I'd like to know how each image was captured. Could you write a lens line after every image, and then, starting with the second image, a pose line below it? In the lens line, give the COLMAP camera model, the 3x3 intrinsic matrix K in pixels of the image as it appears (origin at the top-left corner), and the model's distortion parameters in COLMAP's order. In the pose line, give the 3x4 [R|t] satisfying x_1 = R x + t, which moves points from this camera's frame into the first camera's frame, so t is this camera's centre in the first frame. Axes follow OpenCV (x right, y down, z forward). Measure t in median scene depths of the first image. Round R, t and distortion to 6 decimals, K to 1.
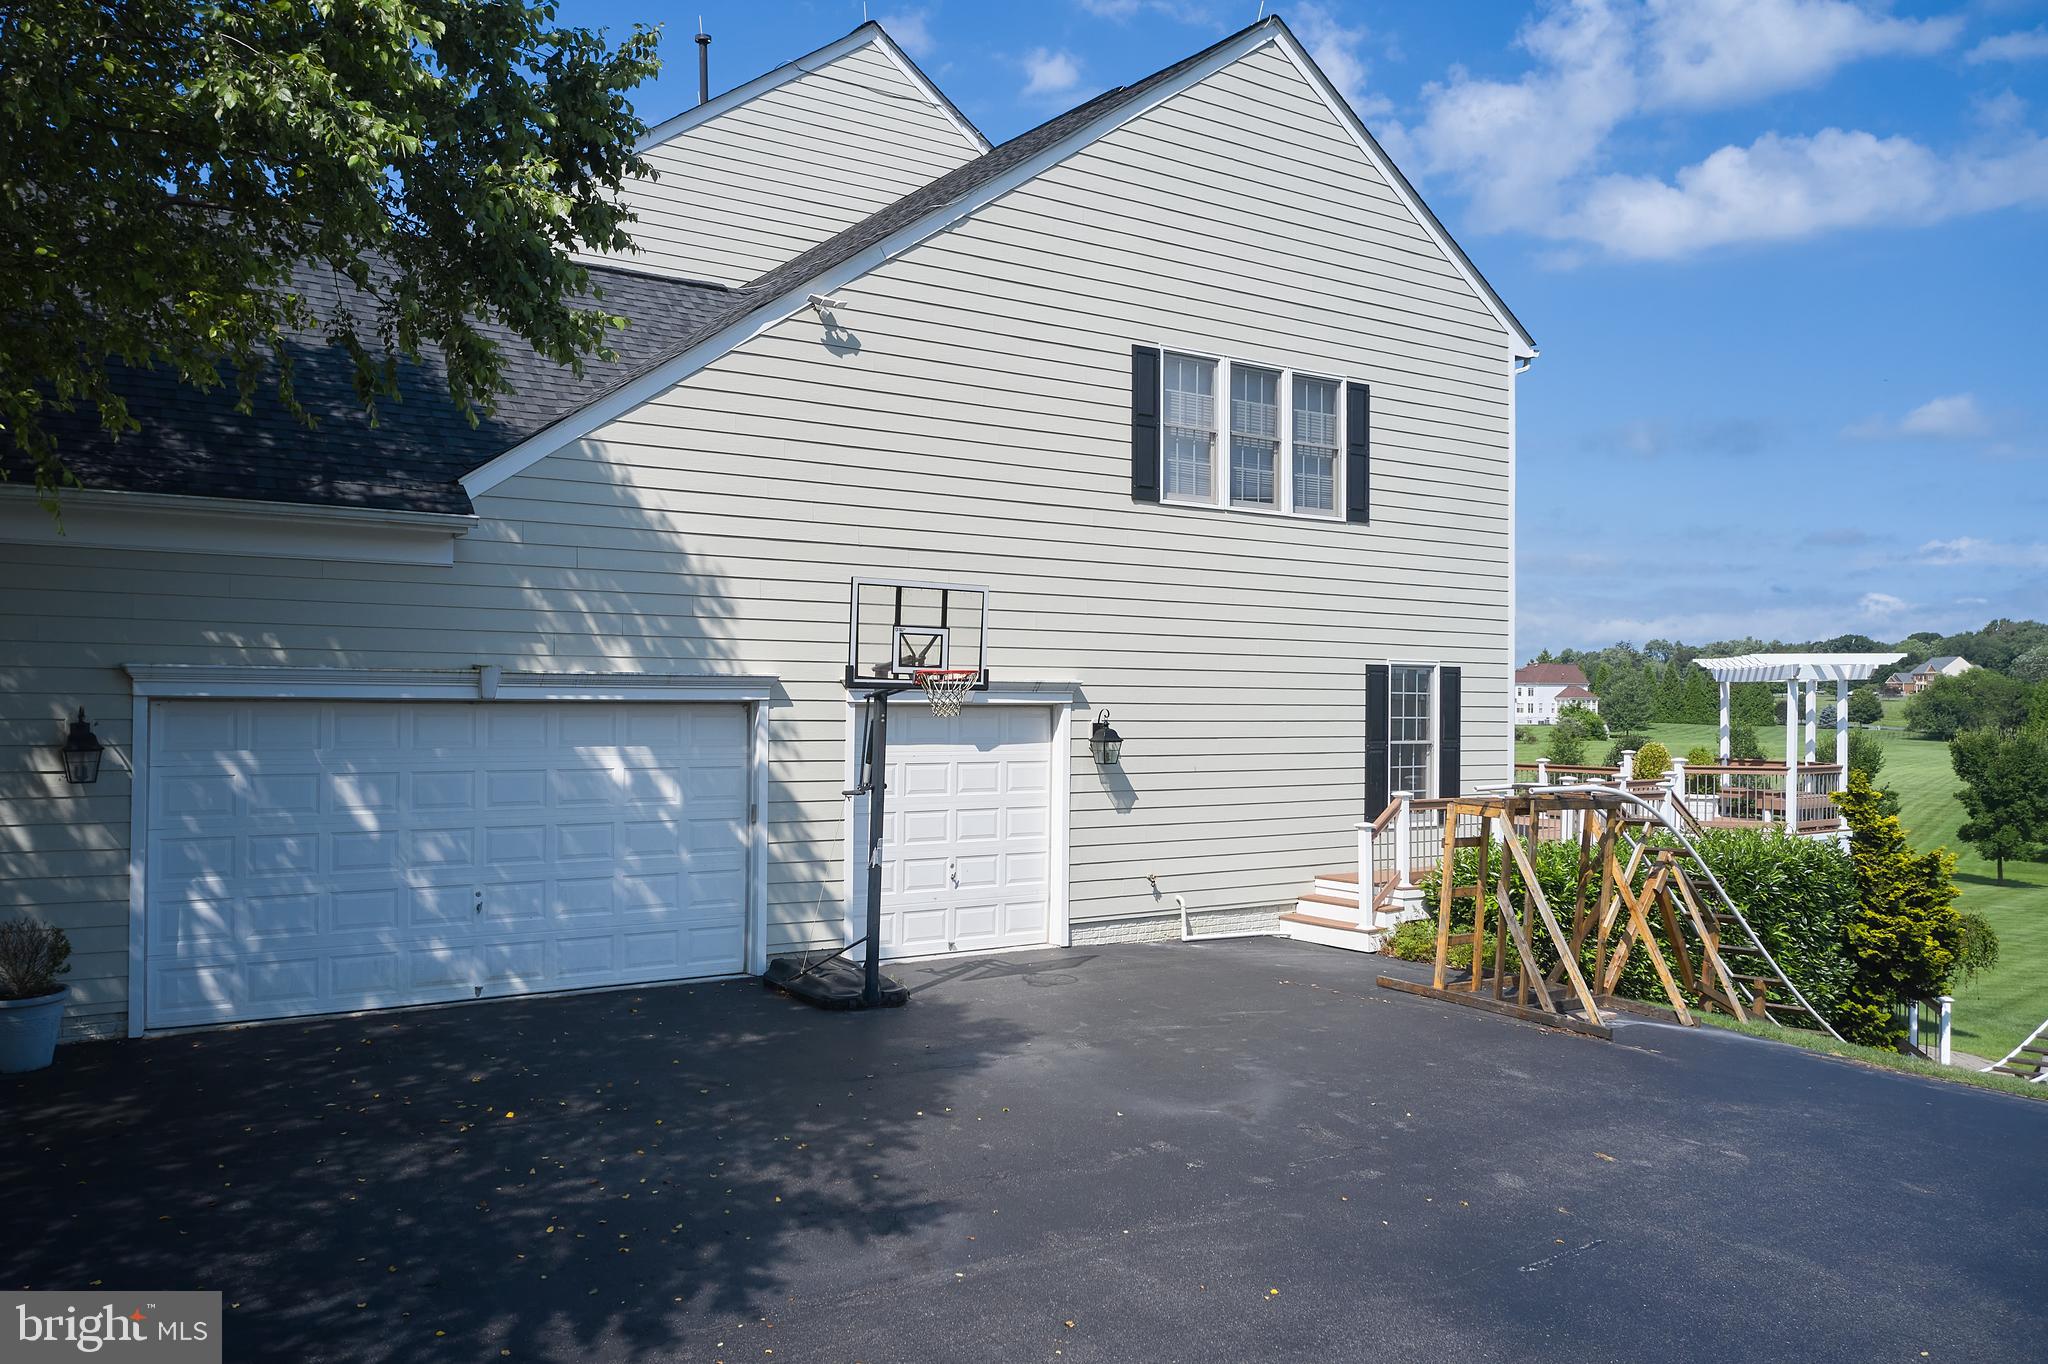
lens RADIAL K [[1611.9, 0, 1025.8], [0, 1611.9, 679.8], [0, 0, 1]] dist [-0.013630, 0.002545]
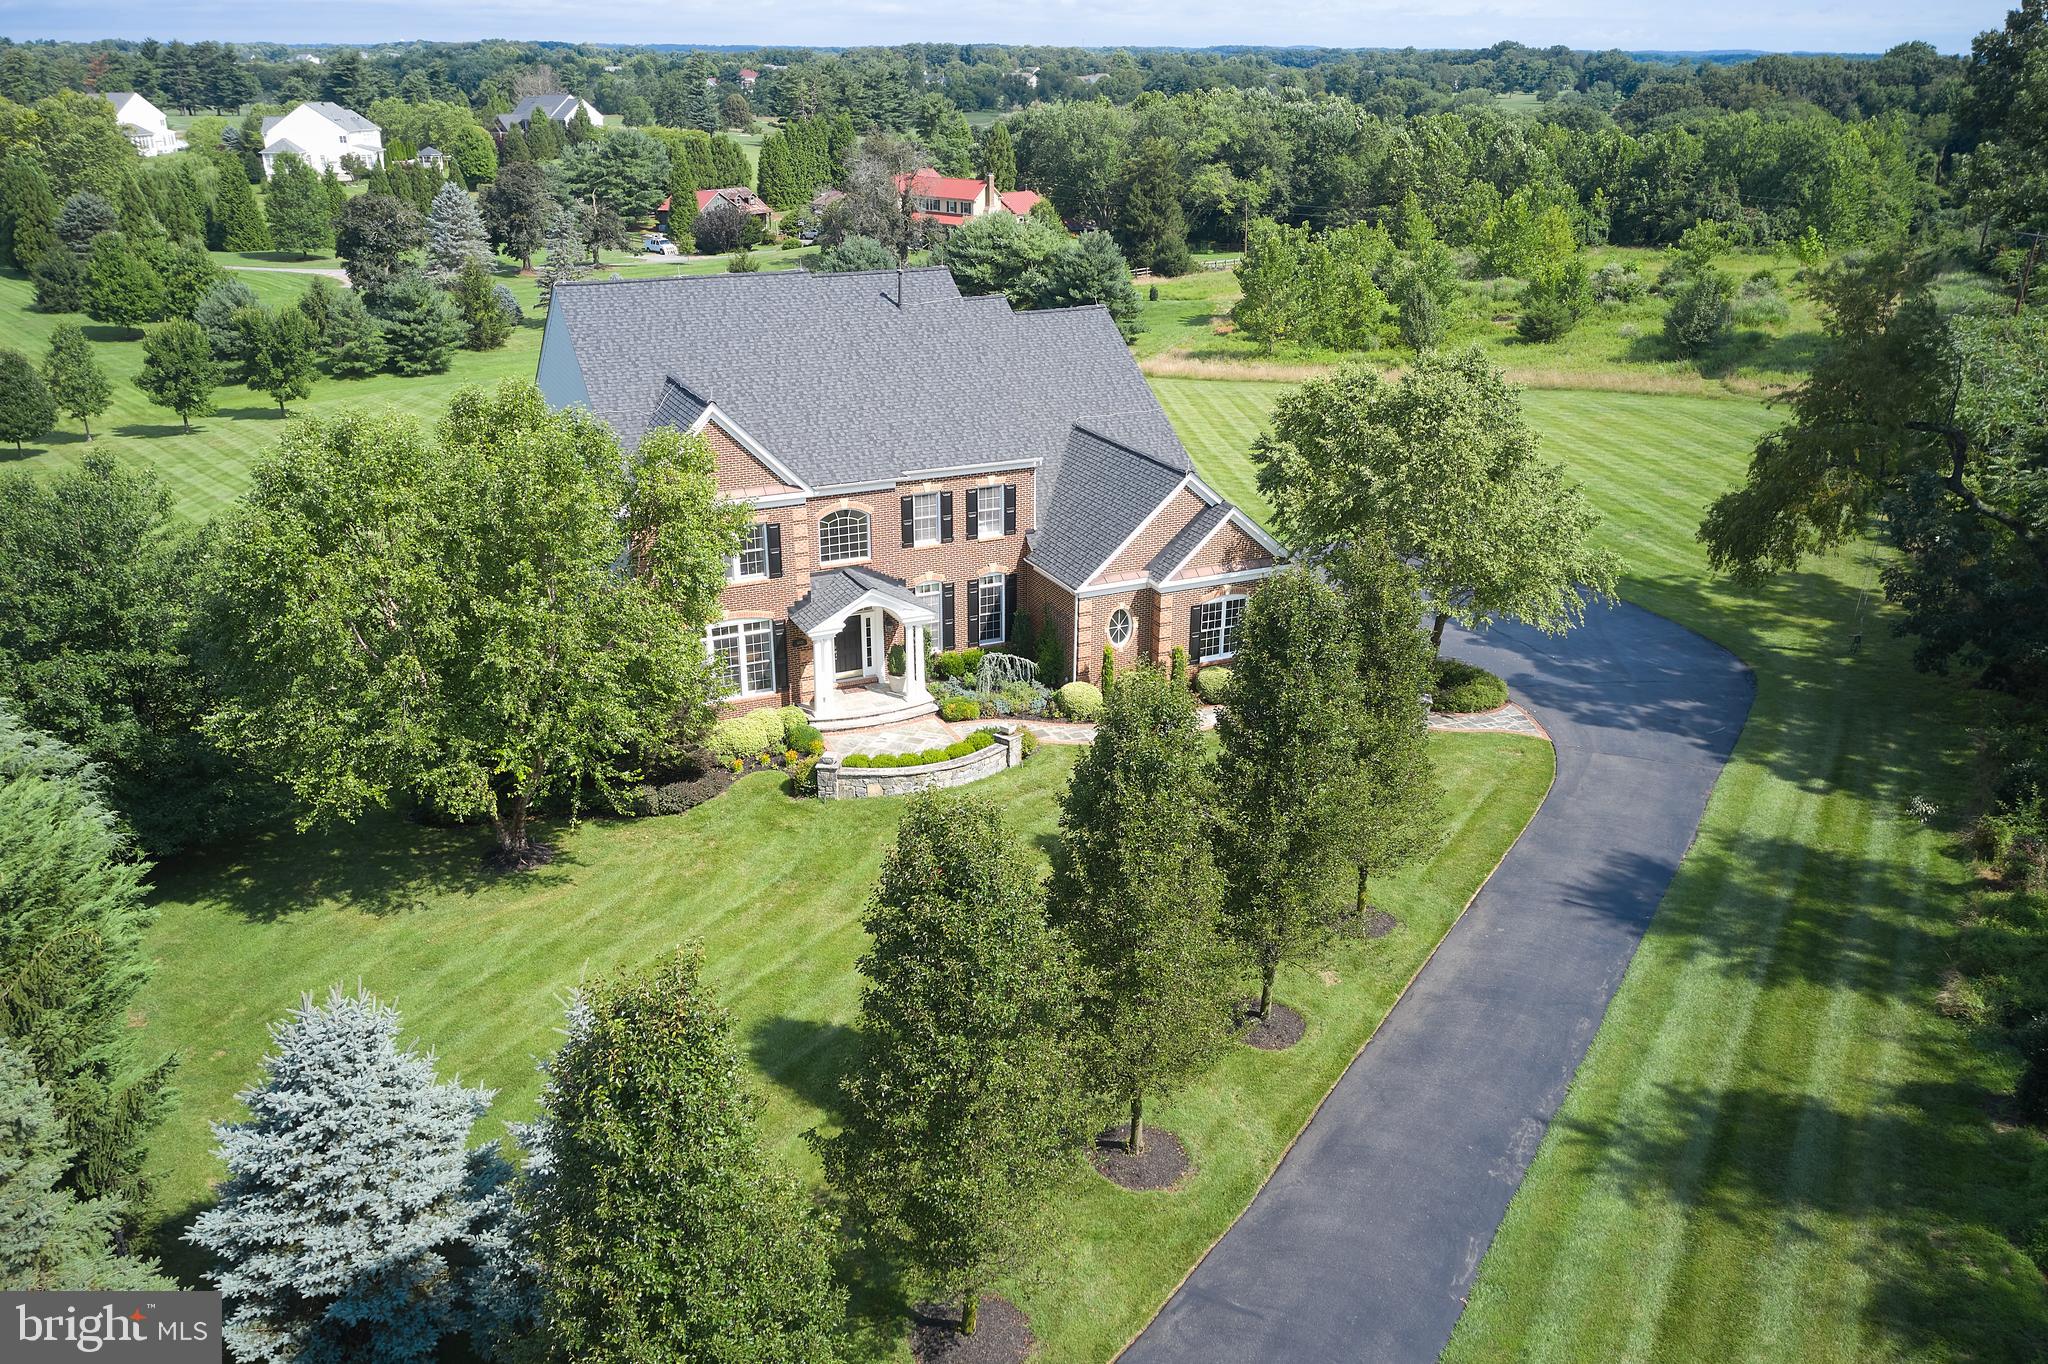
lens RADIAL K [[1611.9, 0, 1015.5], [0, 1611.9, 675.1], [0, 0, 1]] dist [-0.013630, 0.002545]
pose [[0.182297, -0.363613, 0.913539, -0.184988], [-0.008344, 0.928502, 0.371233, -0.054759], [-0.983208, -0.075298, 0.166229, 0.034988]]
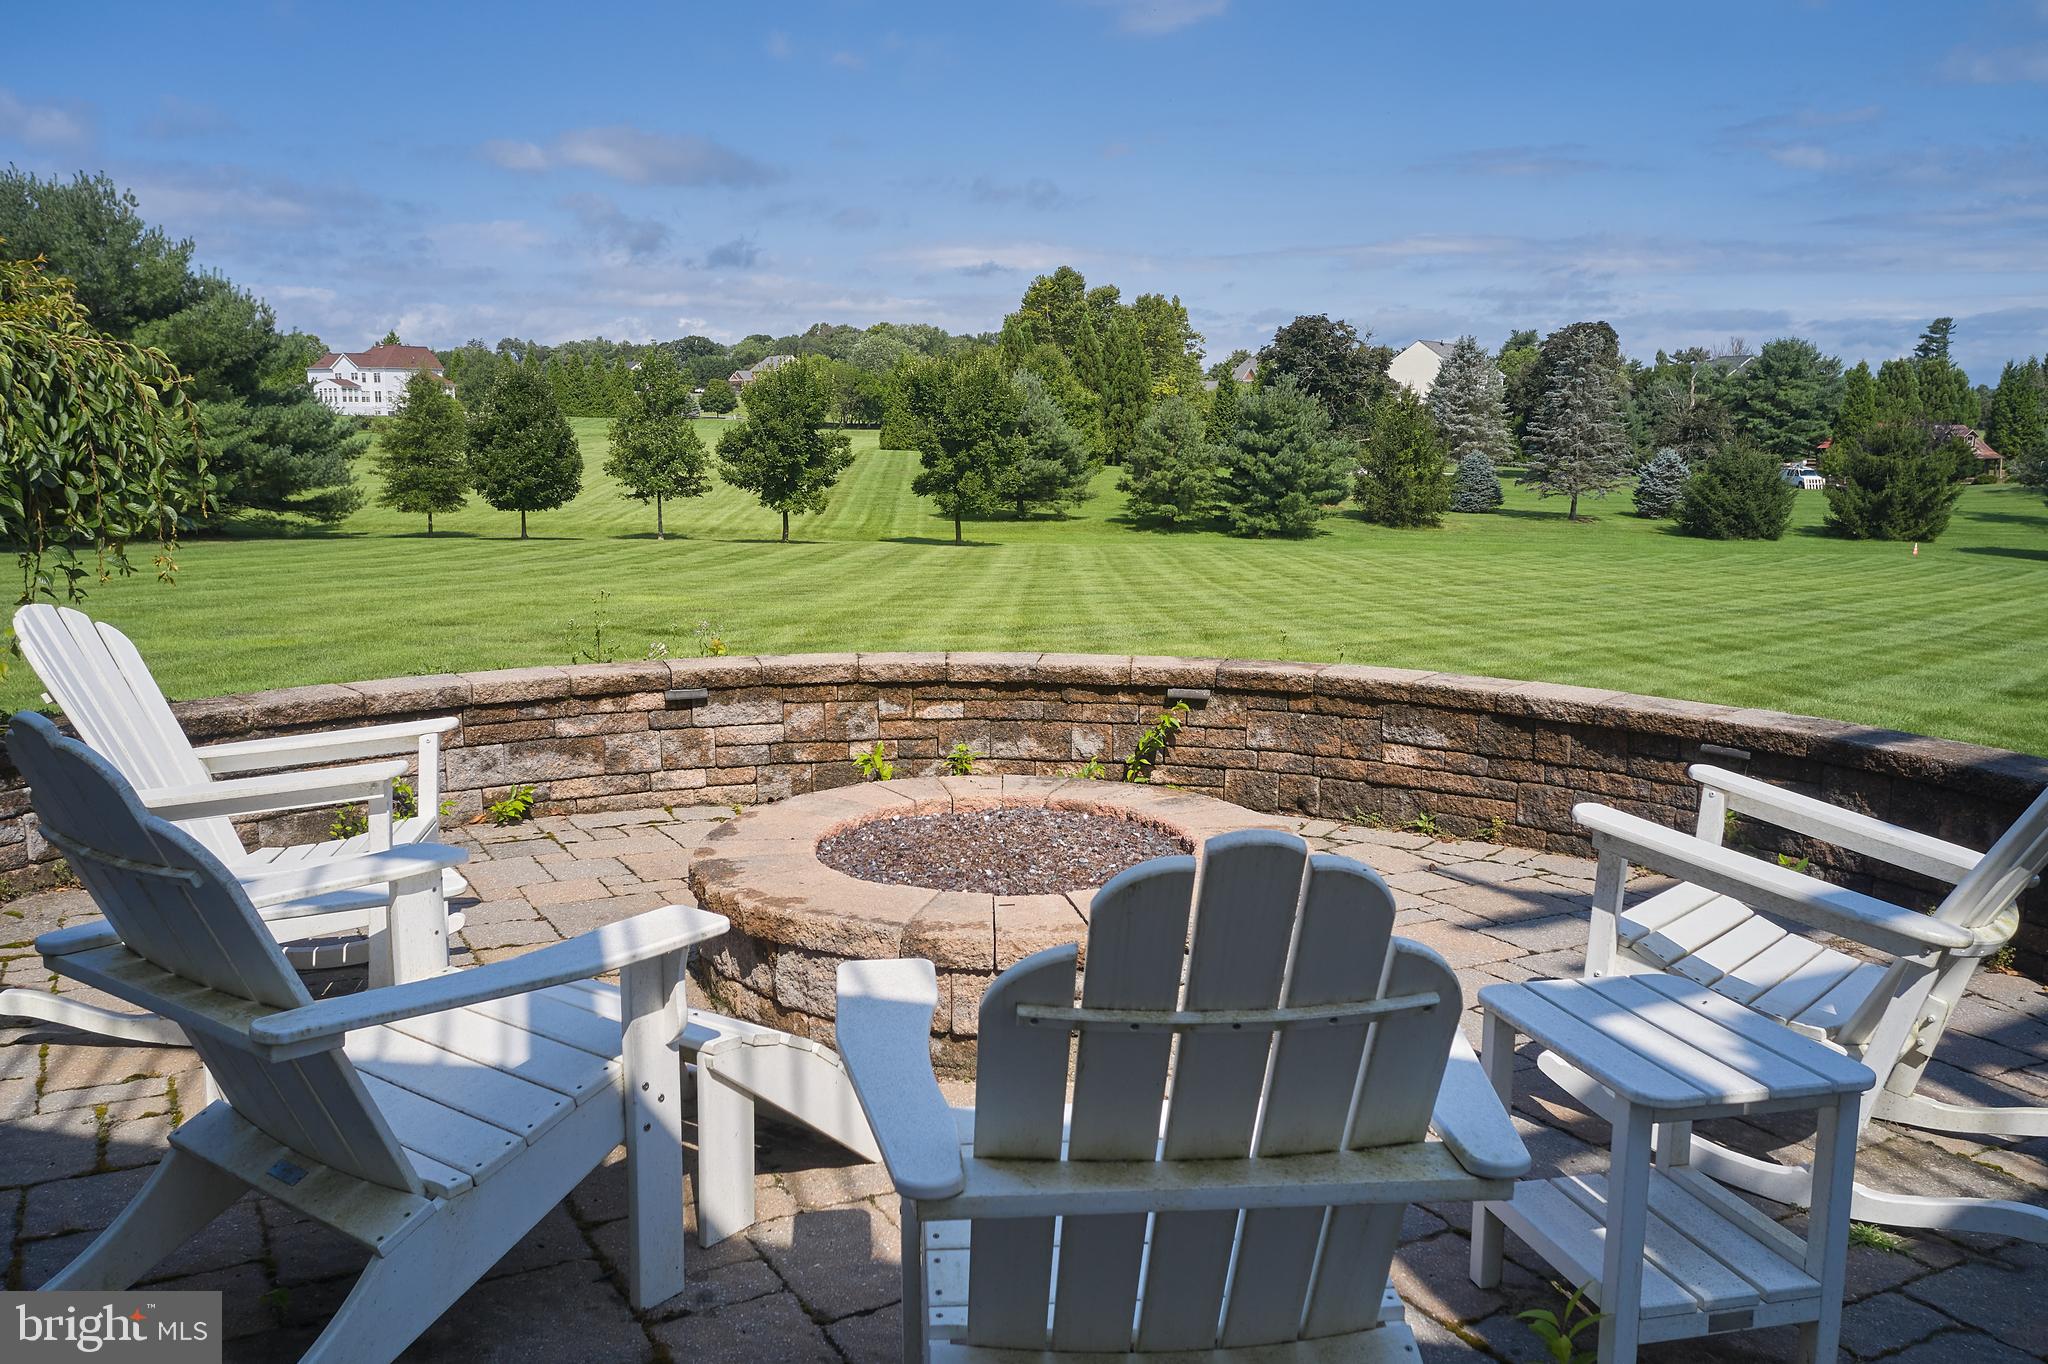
lens RADIAL K [[1611.9, 0, 1034.0], [0, 1611.9, 700.7], [0, 0, 1]] dist [-0.013630, 0.002545]
pose [[0.774965, -0.117185, 0.621046, 0.029896], [-0.002973, 0.981973, 0.188999, 0.013907], [-0.631998, -0.148314, 0.760646, 0.092434]]
